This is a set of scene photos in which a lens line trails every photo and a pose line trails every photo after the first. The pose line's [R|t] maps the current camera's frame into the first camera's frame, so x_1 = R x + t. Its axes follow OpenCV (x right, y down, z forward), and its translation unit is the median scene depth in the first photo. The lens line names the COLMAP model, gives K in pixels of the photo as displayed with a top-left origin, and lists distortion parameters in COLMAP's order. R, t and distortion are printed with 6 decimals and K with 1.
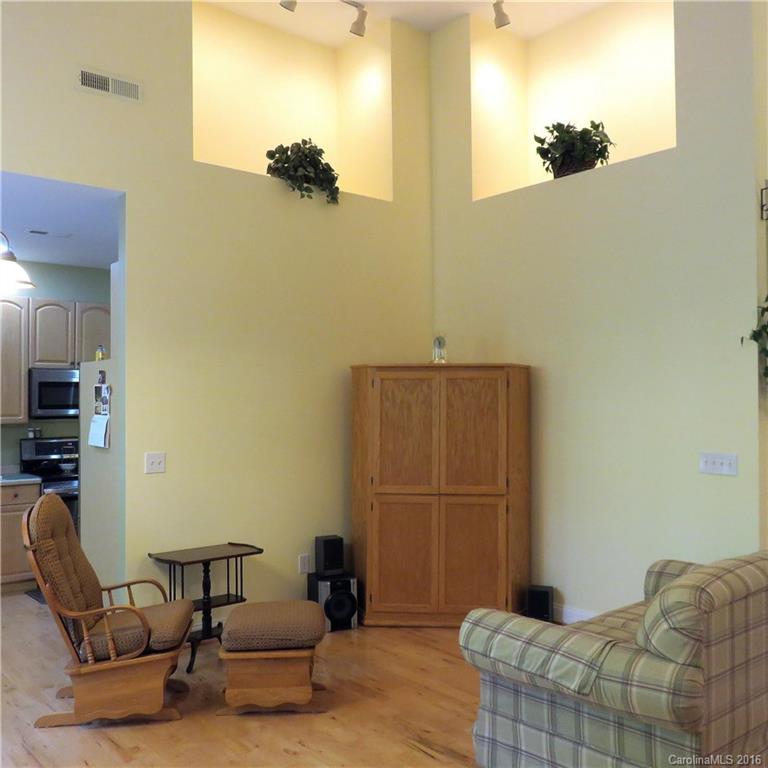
lens RADIAL K [[775.8, 0, 384.0], [0, 775.8, 384.0], [0, 0, 1]] dist [-0.005739, -0.005376]
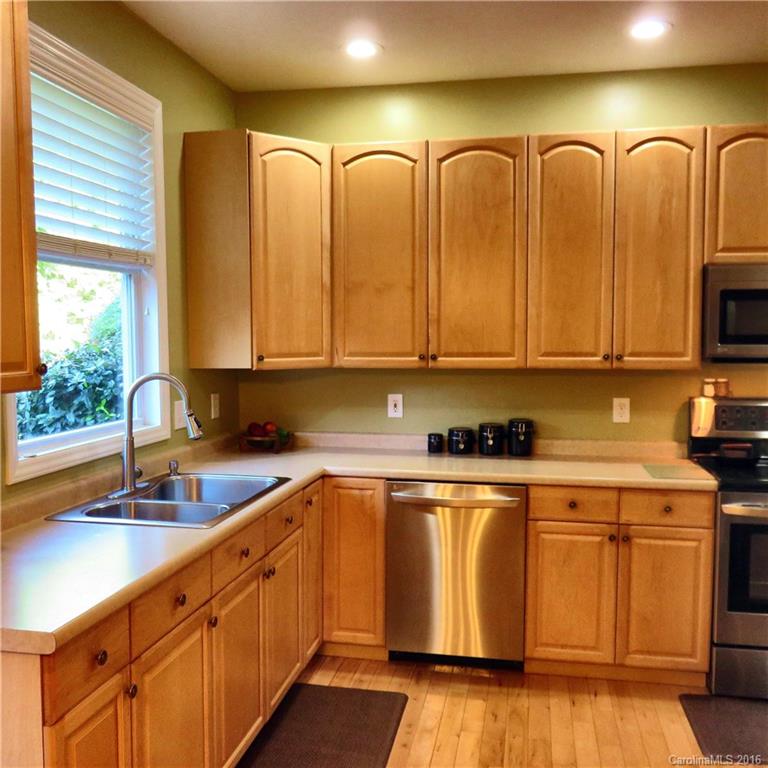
lens RADIAL K [[775.8, 0, 384.0], [0, 775.8, 384.0], [0, 0, 1]] dist [-0.005739, -0.005376]
pose [[0.624161, 0.049714, -0.779713, -0.182436], [0.013502, 0.997138, 0.074386, 0.018115], [0.781179, -0.056956, 0.621703, 0.504103]]
